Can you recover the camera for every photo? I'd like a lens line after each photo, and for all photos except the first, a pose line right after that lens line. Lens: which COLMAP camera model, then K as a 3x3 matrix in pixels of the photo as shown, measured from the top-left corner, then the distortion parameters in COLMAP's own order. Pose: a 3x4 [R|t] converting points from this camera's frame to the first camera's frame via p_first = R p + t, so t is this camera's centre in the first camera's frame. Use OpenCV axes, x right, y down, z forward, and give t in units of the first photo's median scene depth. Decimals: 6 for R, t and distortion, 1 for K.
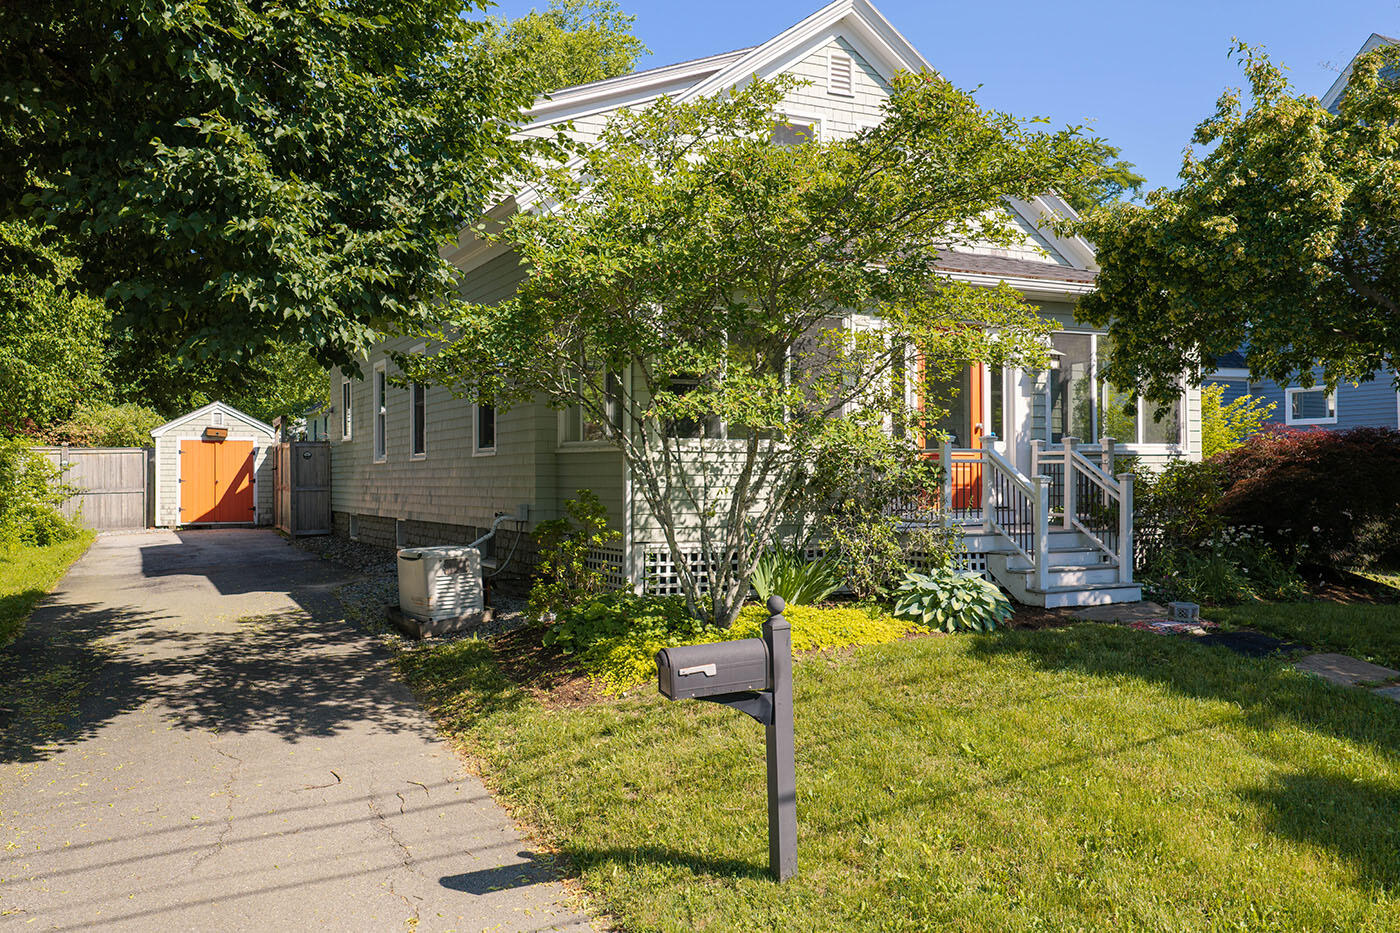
lens RADIAL K [[1206.6, 0, 700.0], [0, 1206.6, 466.5], [0, 0, 1]] dist [0.008886, -0.005979]
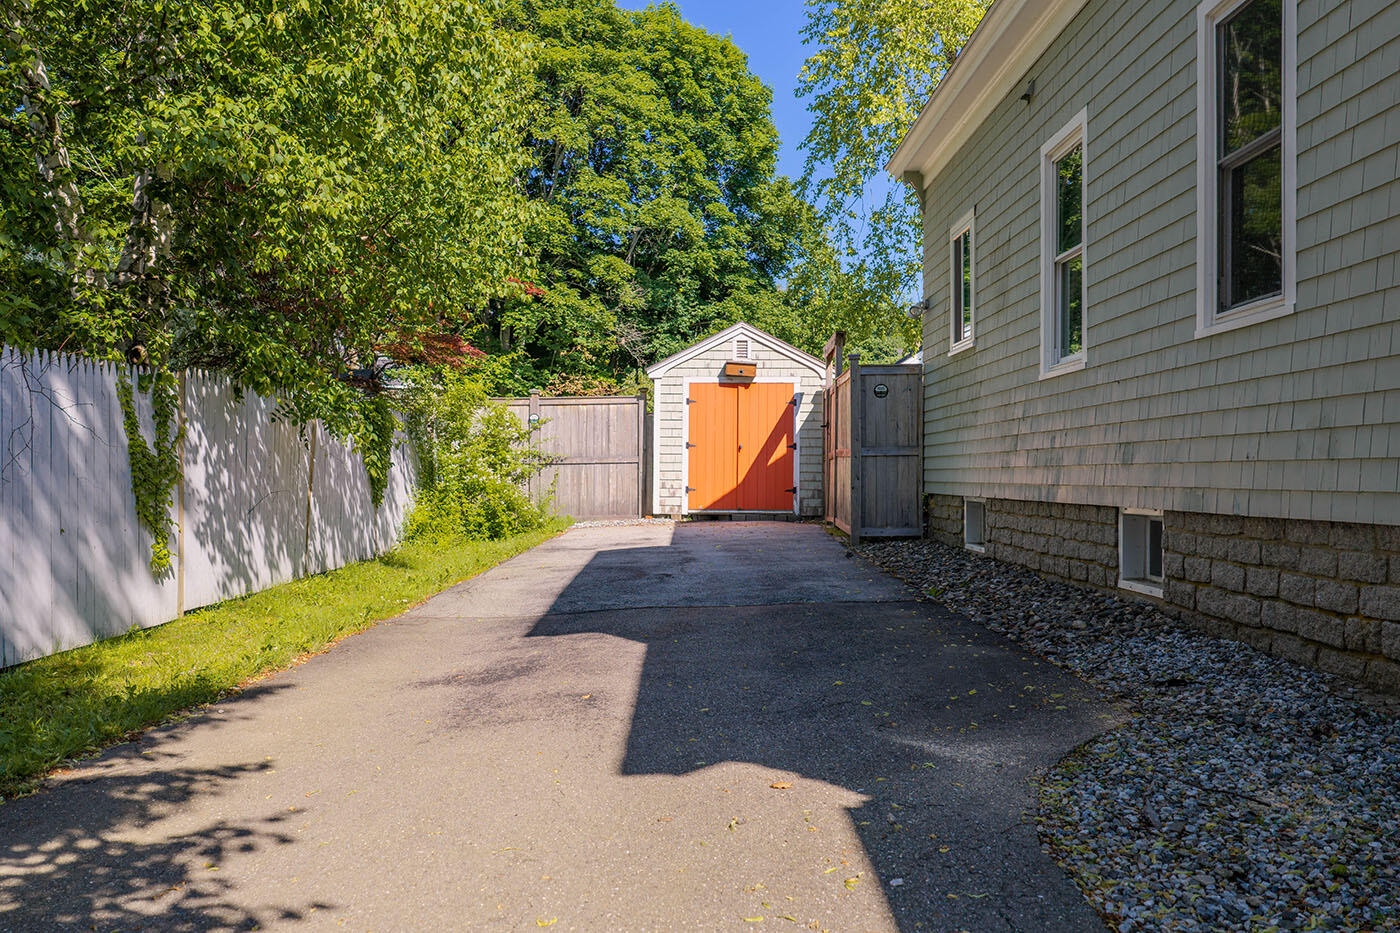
lens RADIAL K [[1206.6, 0, 700.0], [0, 1206.6, 466.5], [0, 0, 1]] dist [0.008886, -0.005979]
pose [[0.901960, 0.005695, -0.431782, -0.196437], [-0.003764, 0.999979, 0.005326, 0.026834], [0.431803, -0.003179, 0.901962, 0.569124]]
